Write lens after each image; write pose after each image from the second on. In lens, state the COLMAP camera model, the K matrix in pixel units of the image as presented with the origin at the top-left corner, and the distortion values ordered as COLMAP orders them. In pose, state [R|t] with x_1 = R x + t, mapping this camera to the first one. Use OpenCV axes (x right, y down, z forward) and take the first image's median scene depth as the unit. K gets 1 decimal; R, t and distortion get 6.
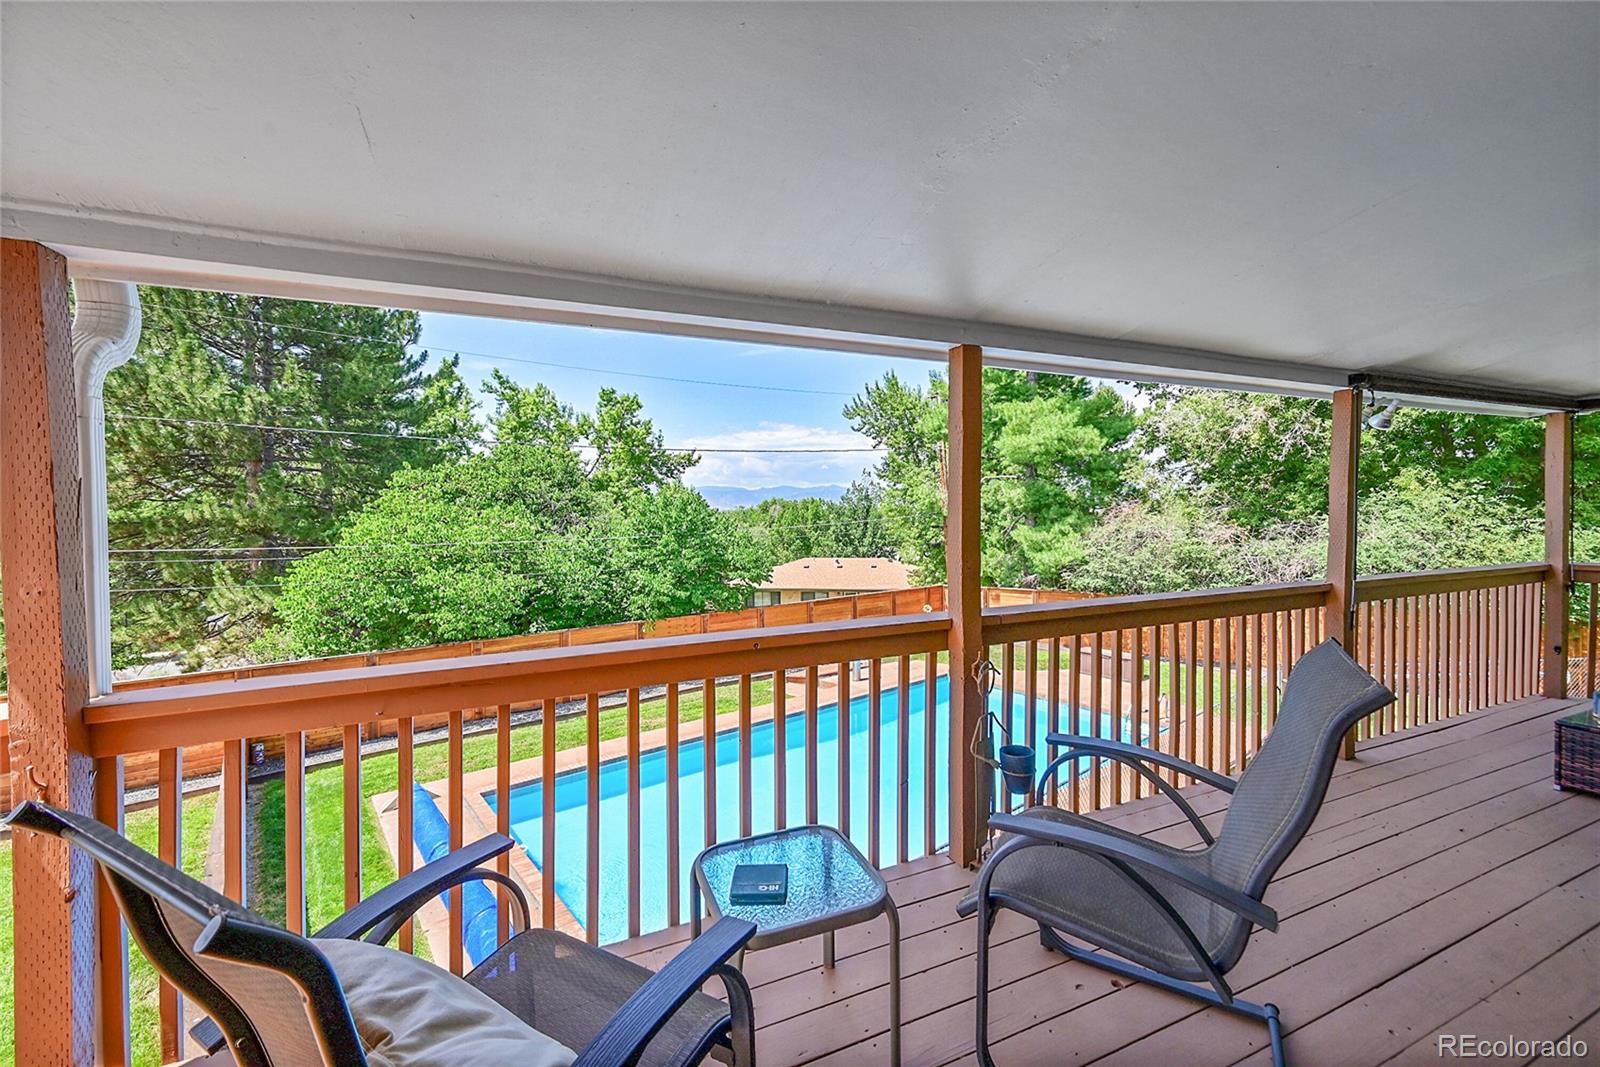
lens RADIAL K [[638.0, 0, 803.6], [0, 638.0, 524.8], [0, 0, 1]] dist [-0.002797, -0.000058]
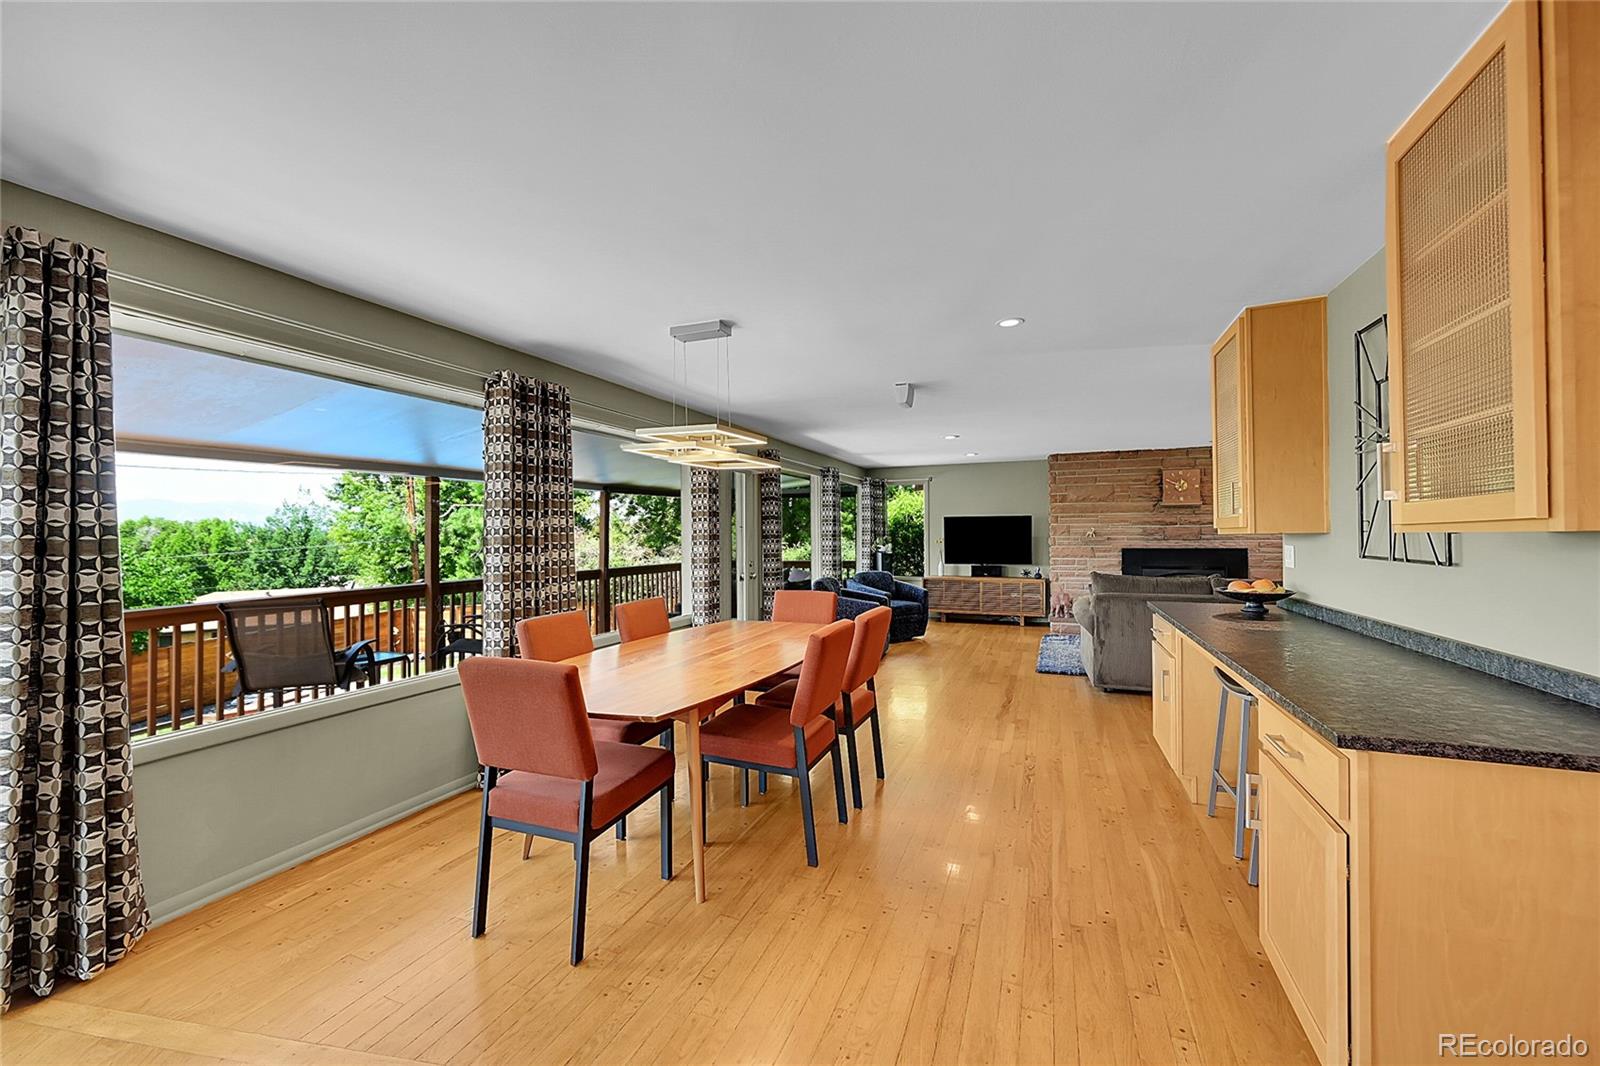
lens RADIAL K [[628.2, 0, 796.2], [0, 628.2, 535.4], [0, 0, 1]] dist [-0.002336, -0.000047]
pose [[0.717160, 0.002475, 0.696904, -0.049543], [0.012431, 0.999789, -0.016344, 0.001976], [-0.696798, 0.020385, 0.716978, -0.197185]]
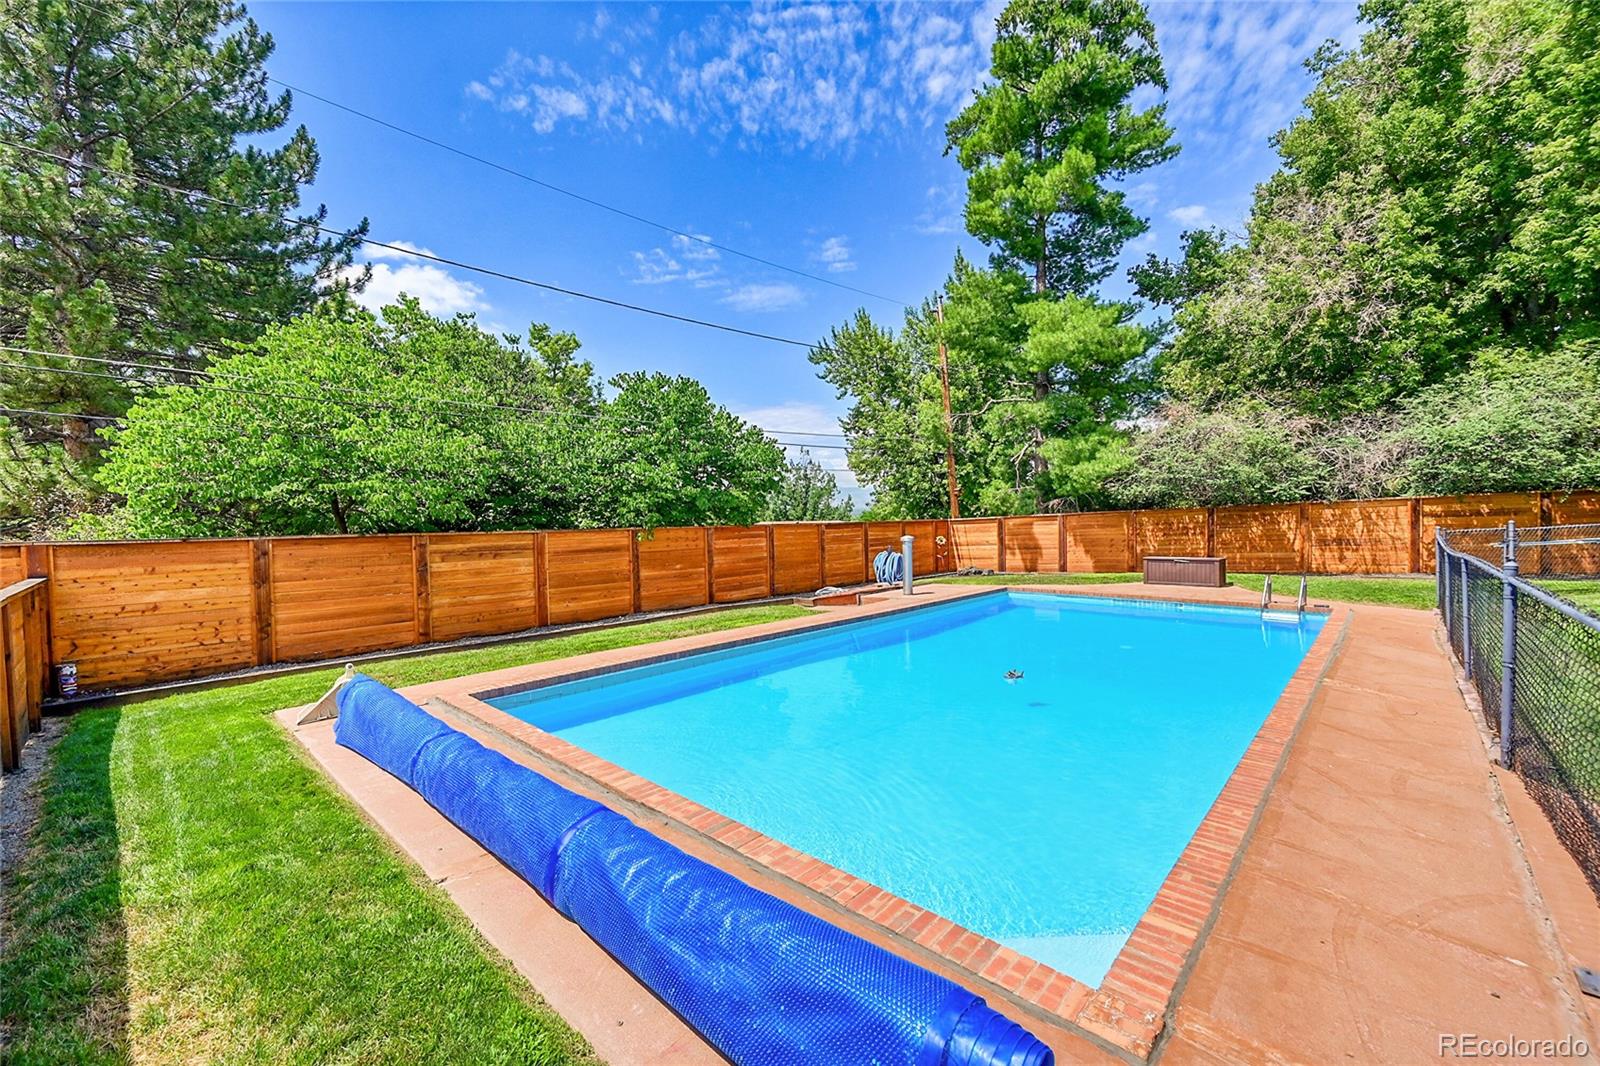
lens RADIAL K [[638.0, 0, 798.6], [0, 638.0, 528.0], [0, 0, 1]] dist [-0.002797, -0.000058]
pose [[0.991775, -0.010699, 0.127548, -0.122210], [0.010817, 0.999941, -0.000234, 0.120681], [-0.127538, 0.001612, 0.991832, 0.158822]]
